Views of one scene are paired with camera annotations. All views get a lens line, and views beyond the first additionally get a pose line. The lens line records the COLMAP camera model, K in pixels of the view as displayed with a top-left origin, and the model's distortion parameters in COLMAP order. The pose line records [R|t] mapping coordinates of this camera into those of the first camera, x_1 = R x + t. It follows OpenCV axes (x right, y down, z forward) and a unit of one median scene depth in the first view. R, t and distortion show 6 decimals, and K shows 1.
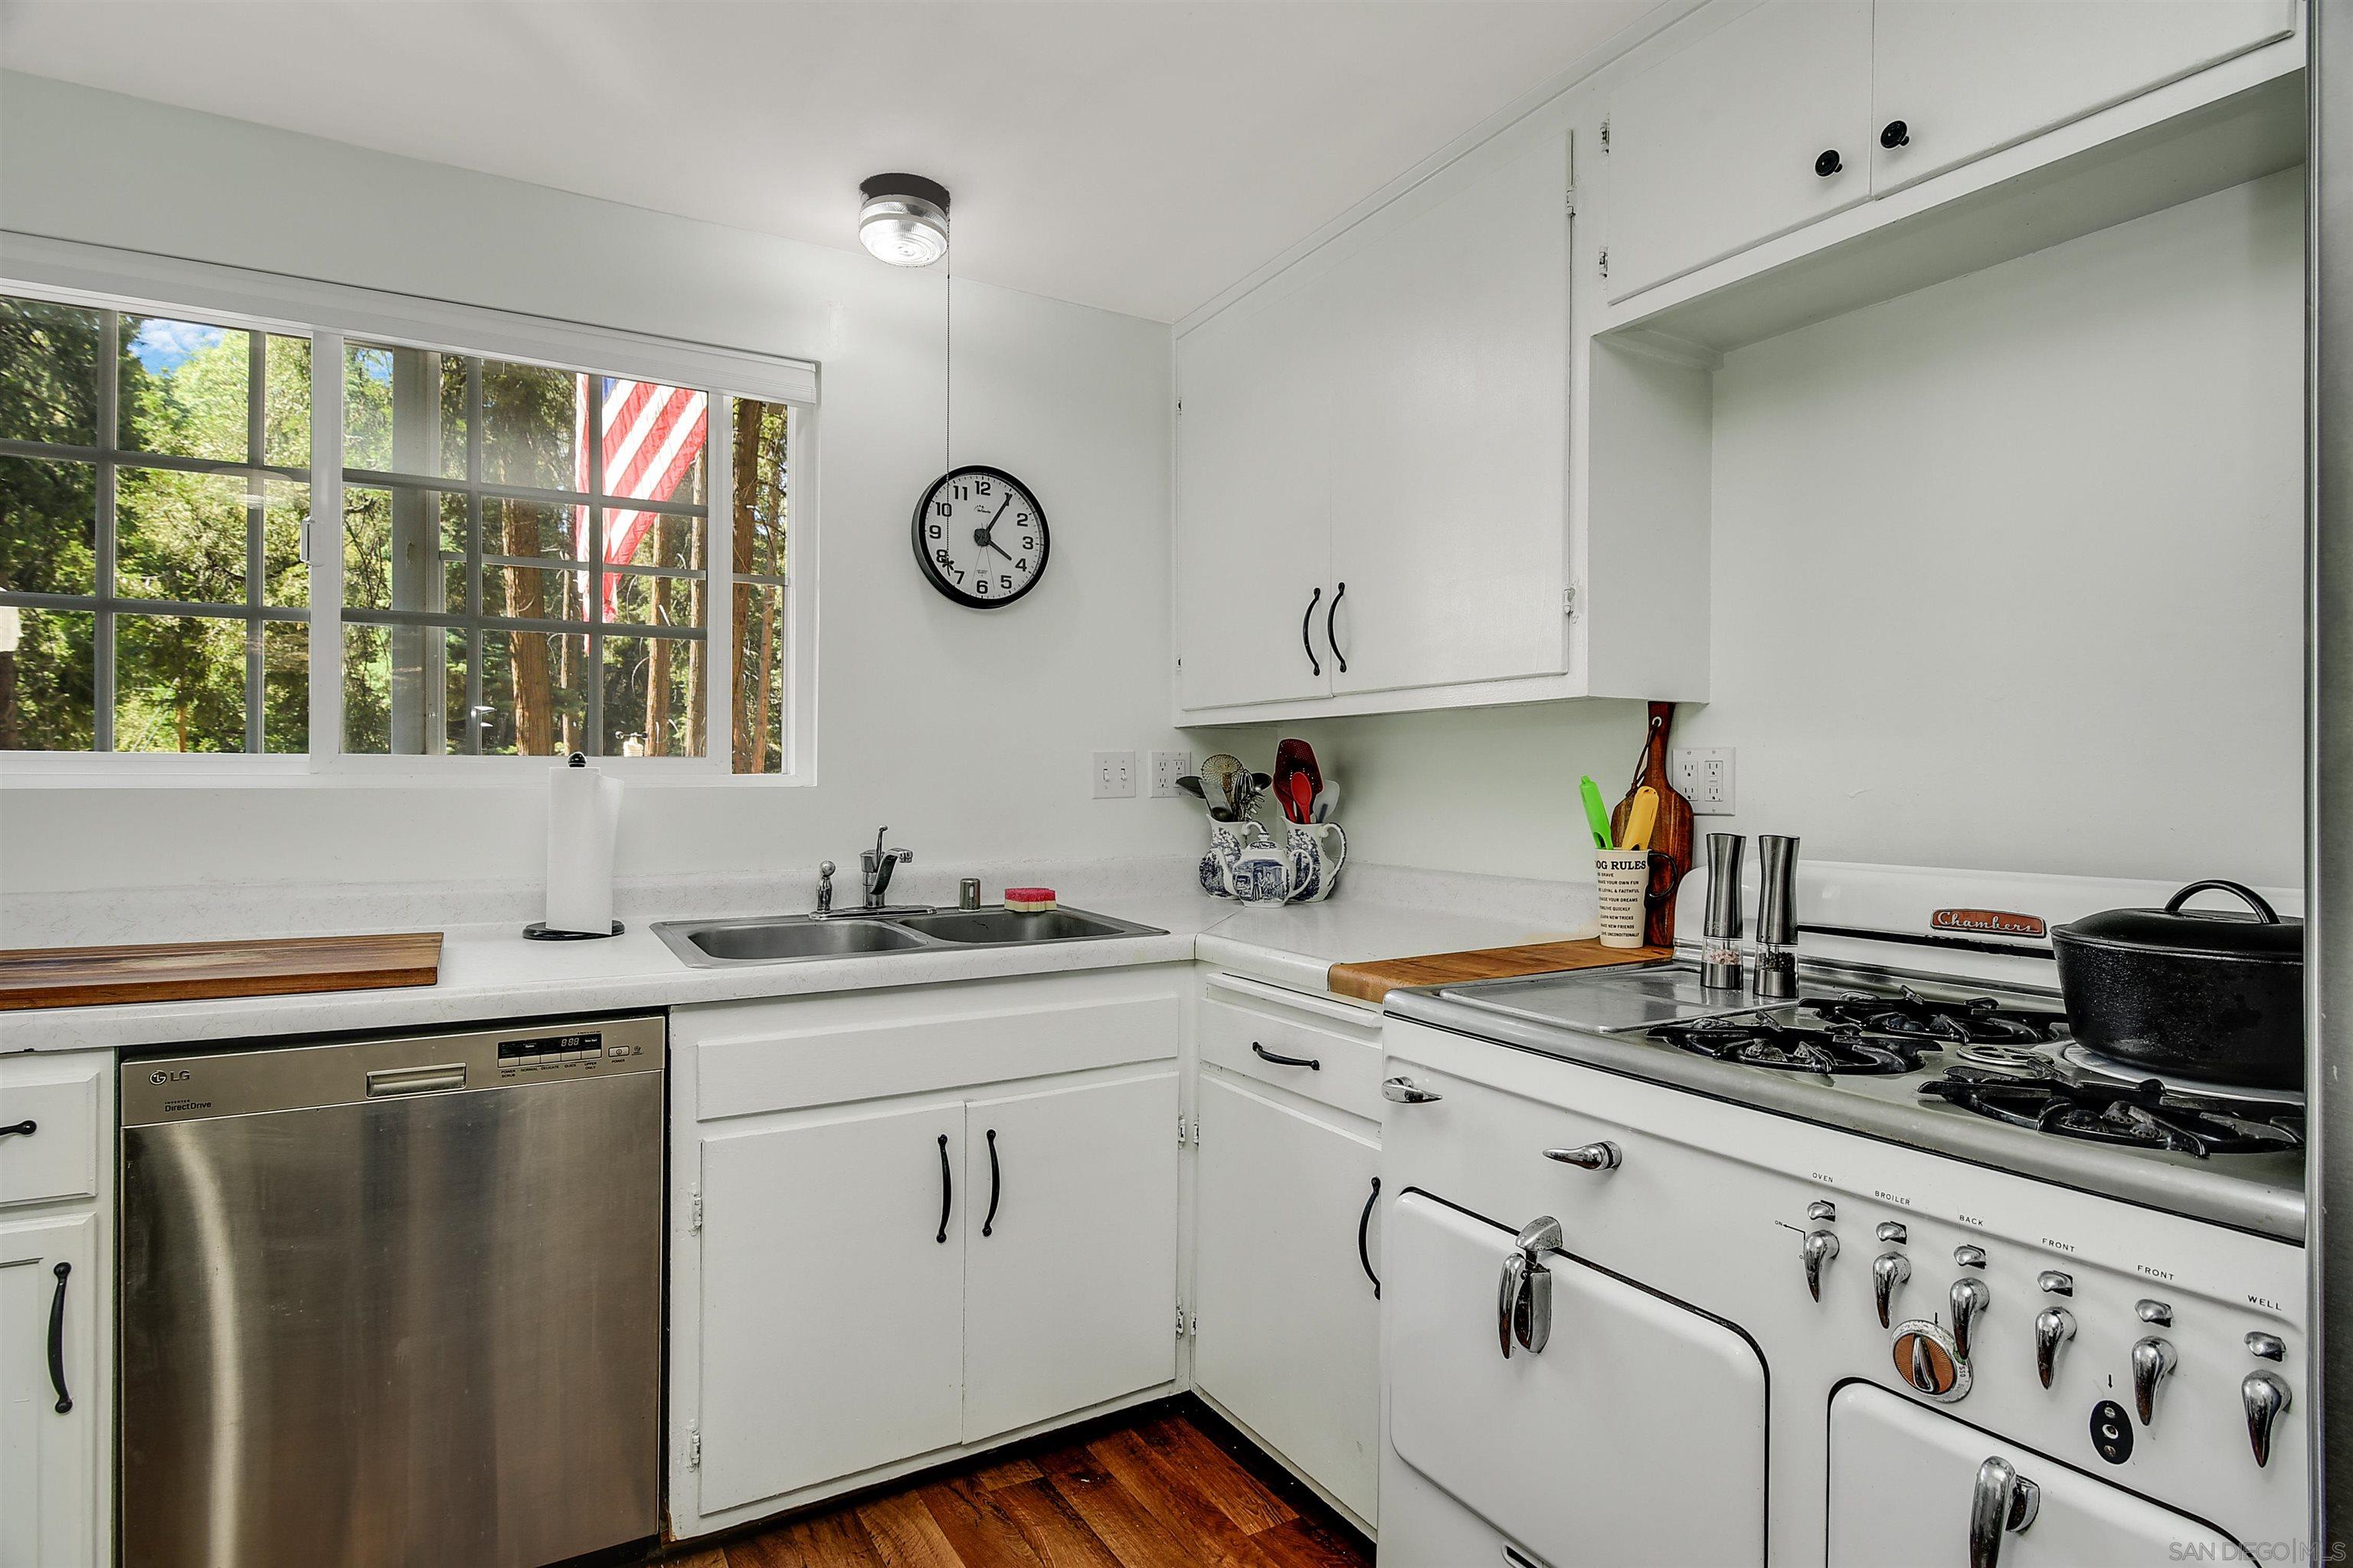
lens RADIAL K [[1201.7, 0, 1133.9], [0, 1201.7, 840.4], [0, 0, 1]] dist [-0.001046, 0.000902]
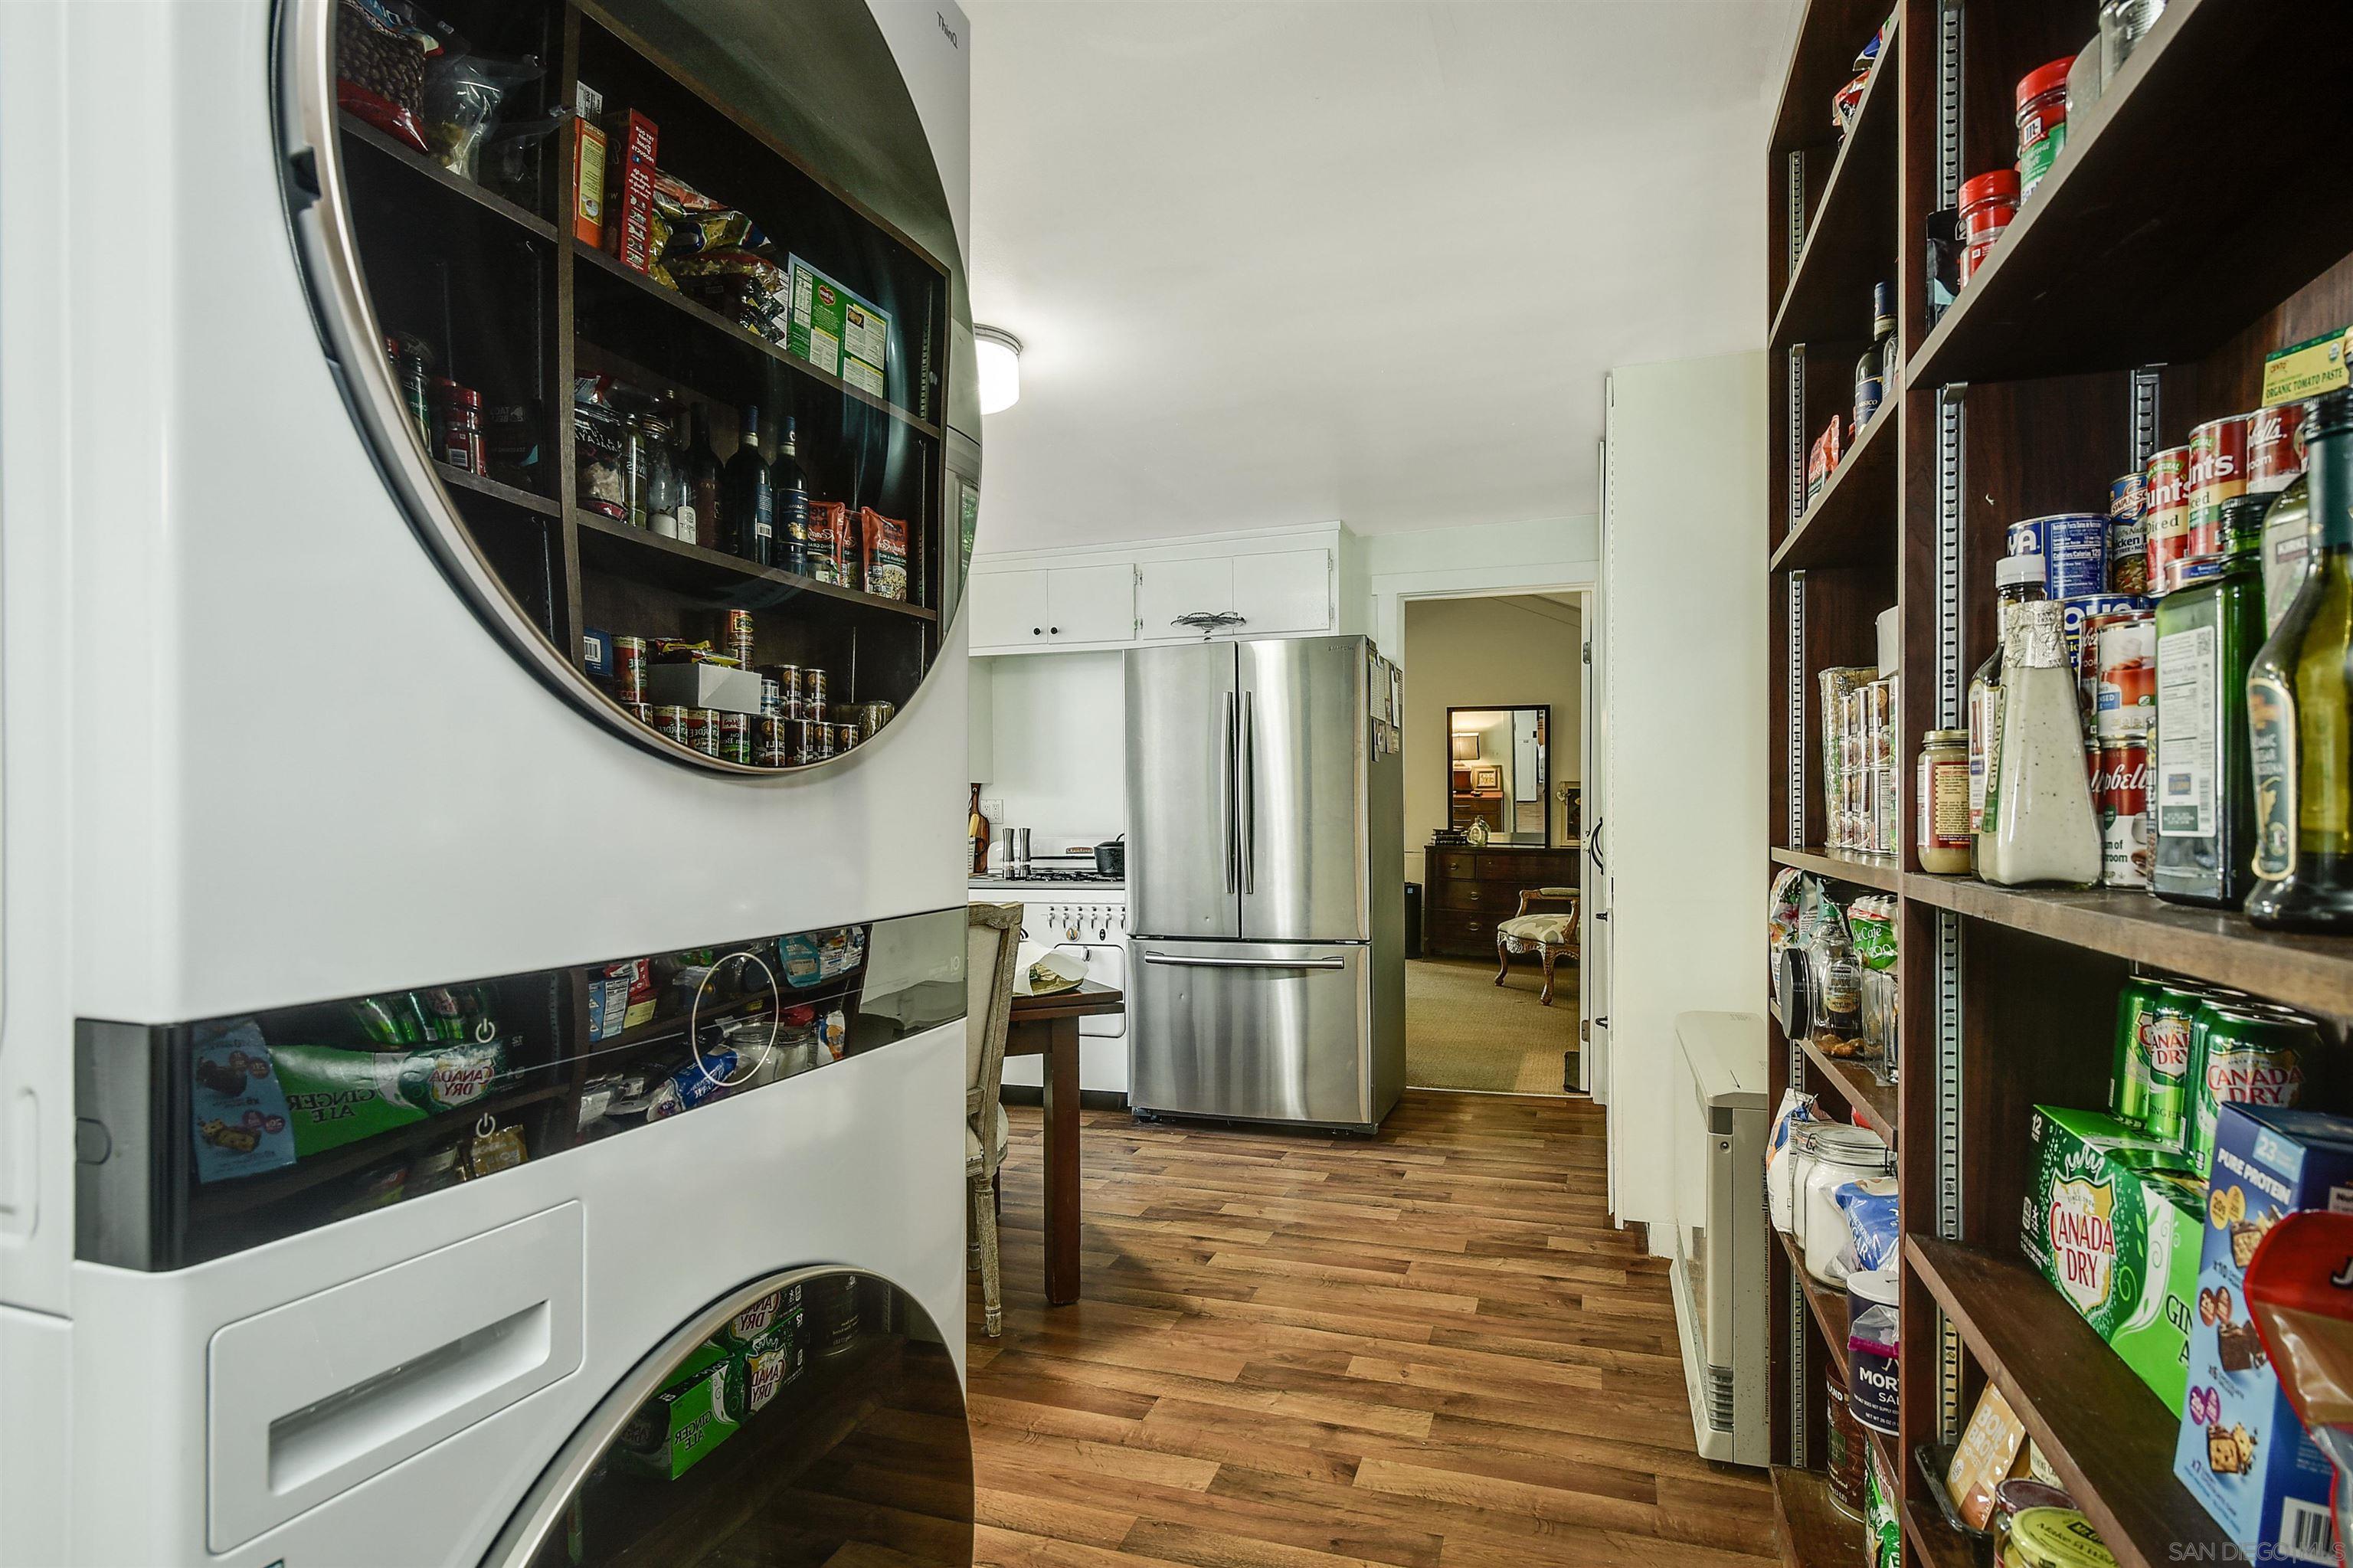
lens RADIAL K [[1201.7, 0, 1181.7], [0, 1201.7, 793.5], [0, 0, 1]] dist [-0.001046, 0.000902]
pose [[0.756943, 0.004227, 0.653467, -0.944080], [0.038930, 0.997911, -0.051550, 0.063907], [-0.652320, 0.064460, 0.755198, -1.292423]]
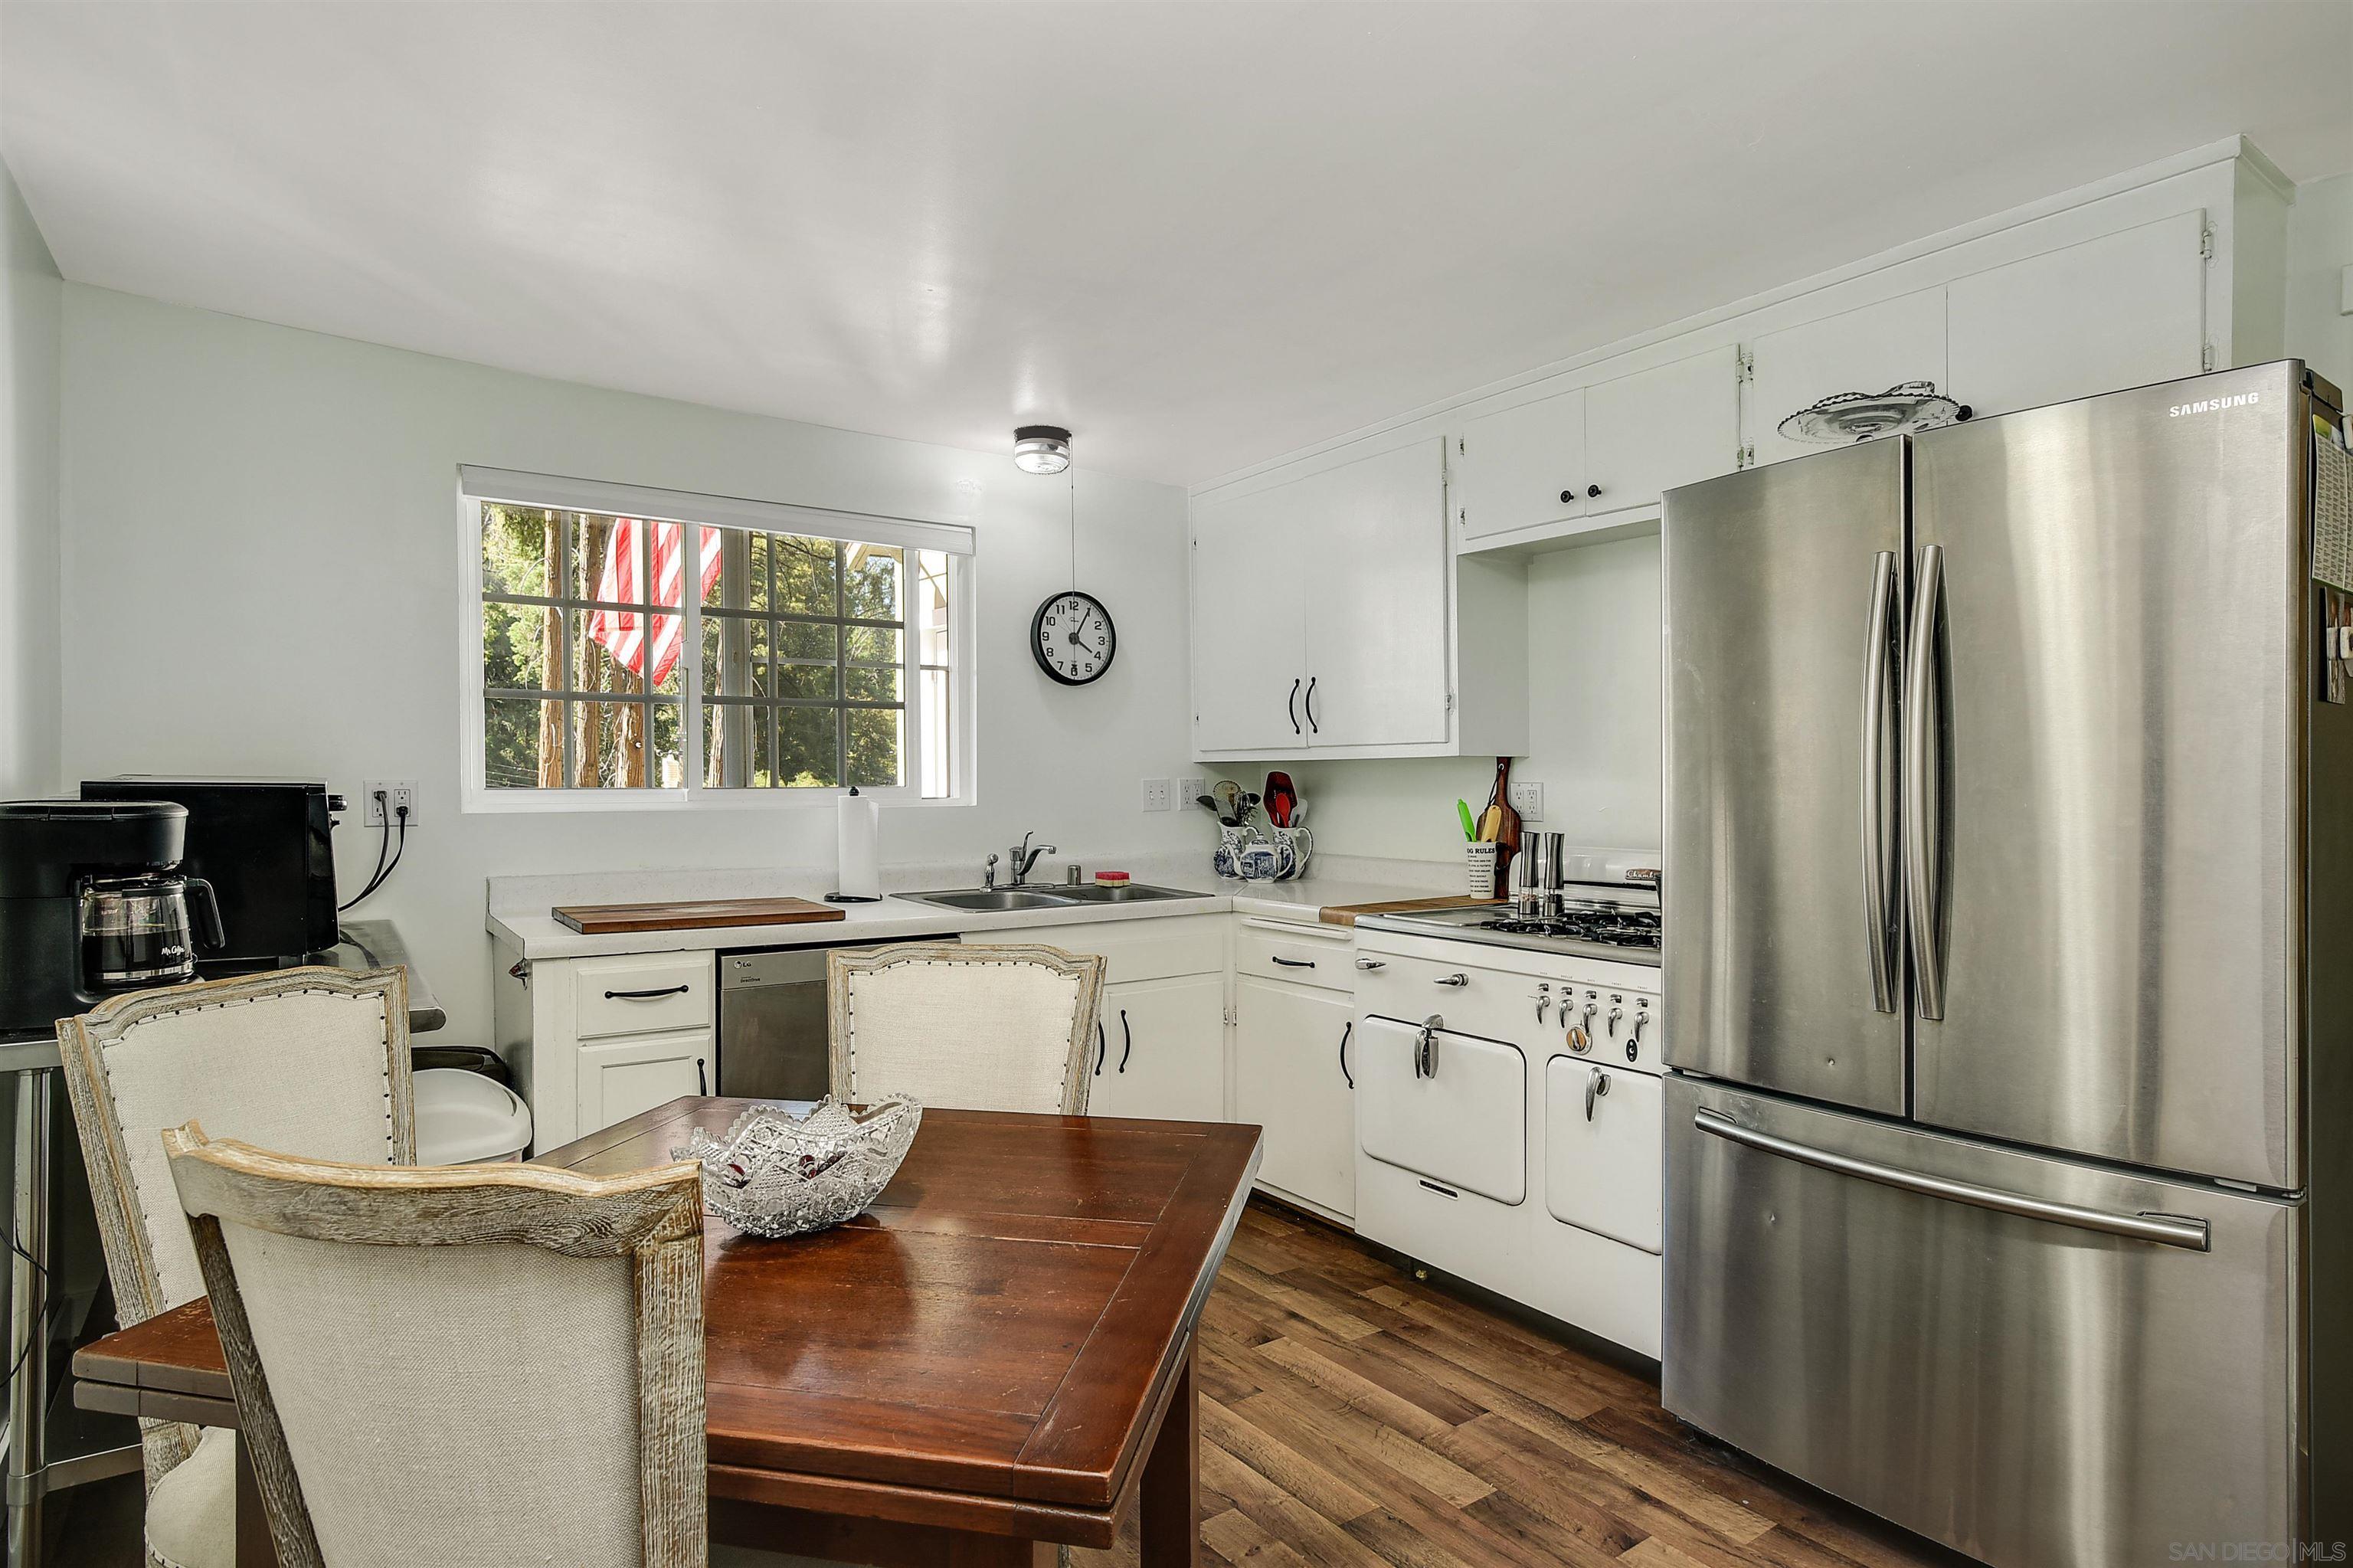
lens RADIAL K [[1263.7, 0, 1168.5], [0, 1263.7, 789.5], [0, 0, 1]] dist [-0.004277, -0.000625]
pose [[0.994687, -0.003157, 0.102899, -0.212348], [0.007521, 0.999087, -0.042054, 0.004770], [-0.102672, 0.042604, 0.993802, -0.711077]]
